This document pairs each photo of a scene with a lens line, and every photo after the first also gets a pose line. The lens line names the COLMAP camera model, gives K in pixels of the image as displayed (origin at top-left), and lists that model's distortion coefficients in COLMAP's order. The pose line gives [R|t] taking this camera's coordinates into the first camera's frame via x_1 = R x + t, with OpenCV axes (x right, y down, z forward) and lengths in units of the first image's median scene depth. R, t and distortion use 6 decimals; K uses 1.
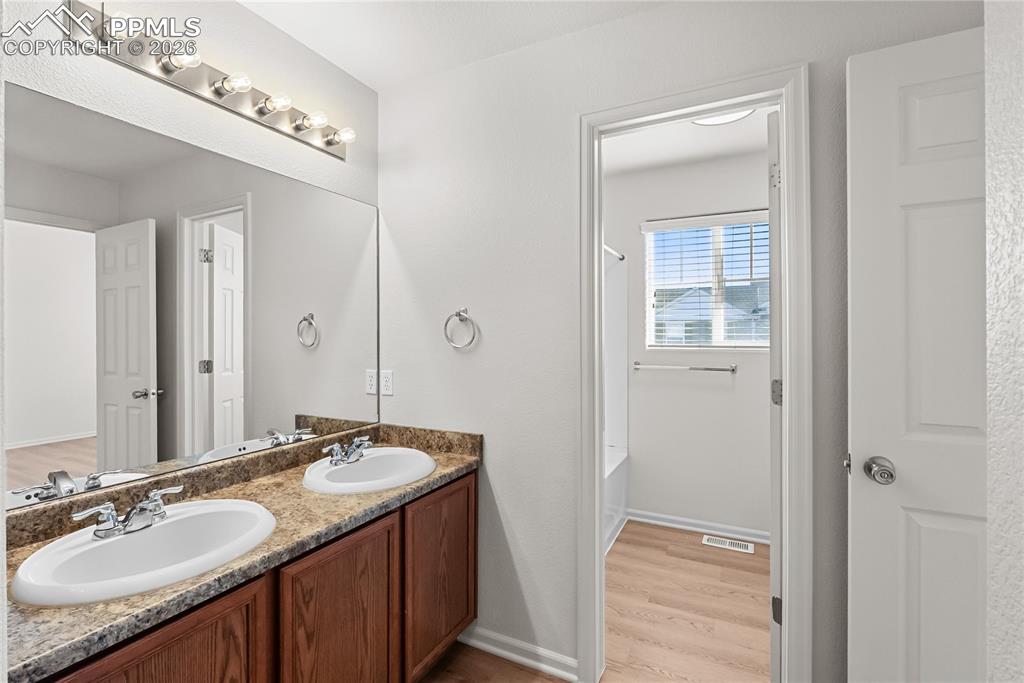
lens RADIAL K [[468.1, 0, 511.6], [0, 468.1, 332.1], [0, 0, 1]] dist [-0.000755, -0.000251]
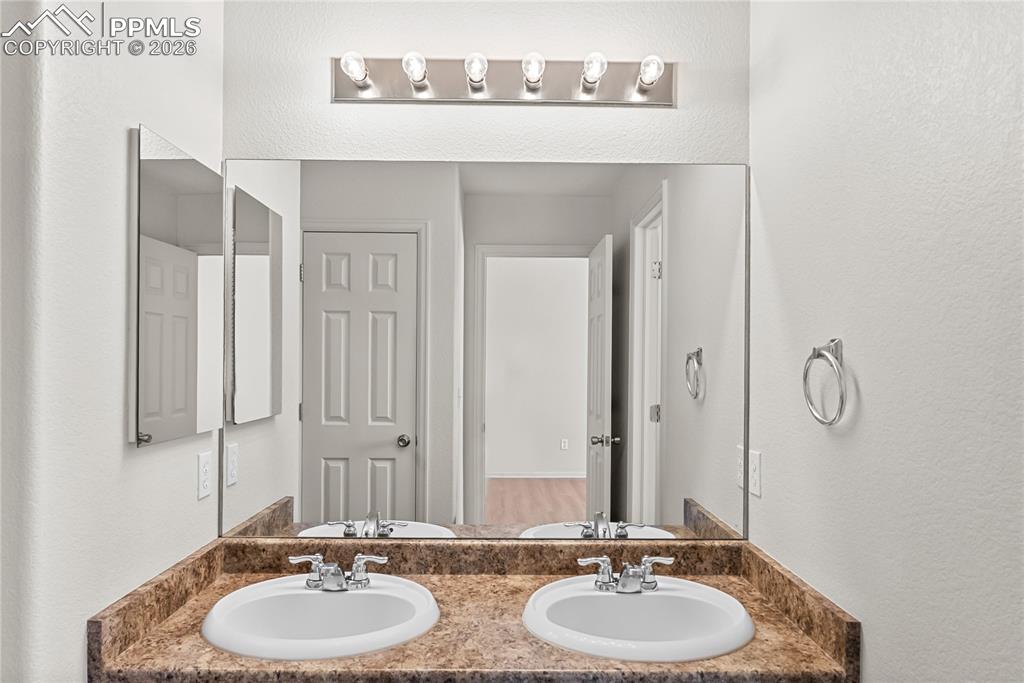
lens RADIAL K [[680.5, 0, 512.5], [0, 680.5, 358.5], [0, 0, 1]] dist [-0.007694, -0.001643]
pose [[0.469601, 0.008195, -0.882841, 0.416719], [-0.005713, 0.999964, 0.006243, -0.043500], [0.882860, 0.002112, 0.469631, 0.469704]]
